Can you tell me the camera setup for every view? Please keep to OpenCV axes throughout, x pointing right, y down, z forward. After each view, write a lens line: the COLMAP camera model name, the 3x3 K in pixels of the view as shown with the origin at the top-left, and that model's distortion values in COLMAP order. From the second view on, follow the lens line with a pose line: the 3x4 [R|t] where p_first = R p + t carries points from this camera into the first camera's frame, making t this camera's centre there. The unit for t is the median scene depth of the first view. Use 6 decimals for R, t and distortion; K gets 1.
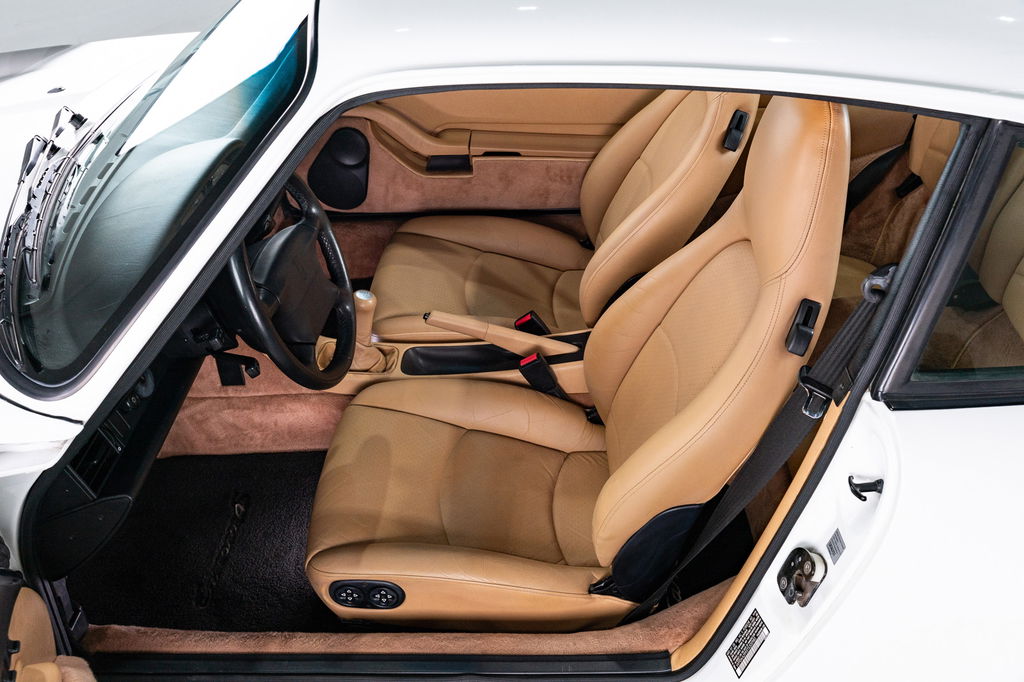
lens RADIAL K [[1008.7, 0, 509.4], [0, 1008.7, 342.8], [0, 0, 1]] dist [0.000045, 0.000000]
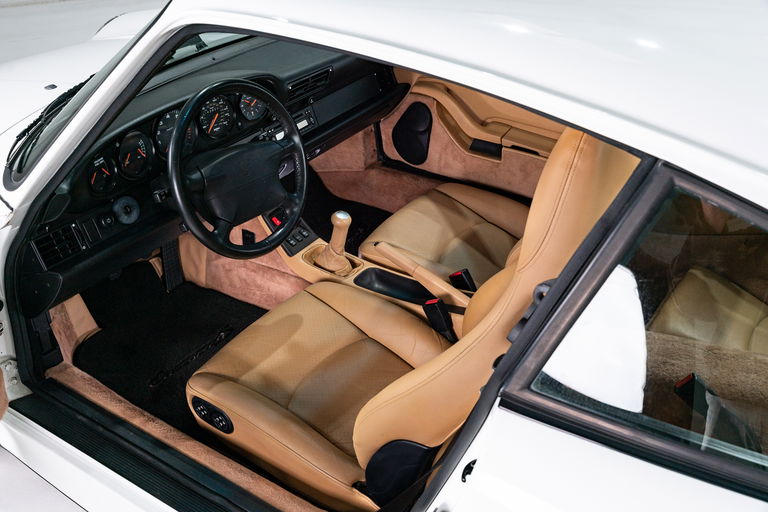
lens RADIAL K [[756.5, 0, 377.2], [0, 756.5, 253.2], [0, 0, 1]] dist [0.000045, 0.000000]
pose [[0.852107, 0.299996, -0.428854, 0.318930], [-0.322897, 0.946216, 0.020330, -0.033735], [0.411887, 0.121152, 0.903145, 0.125947]]
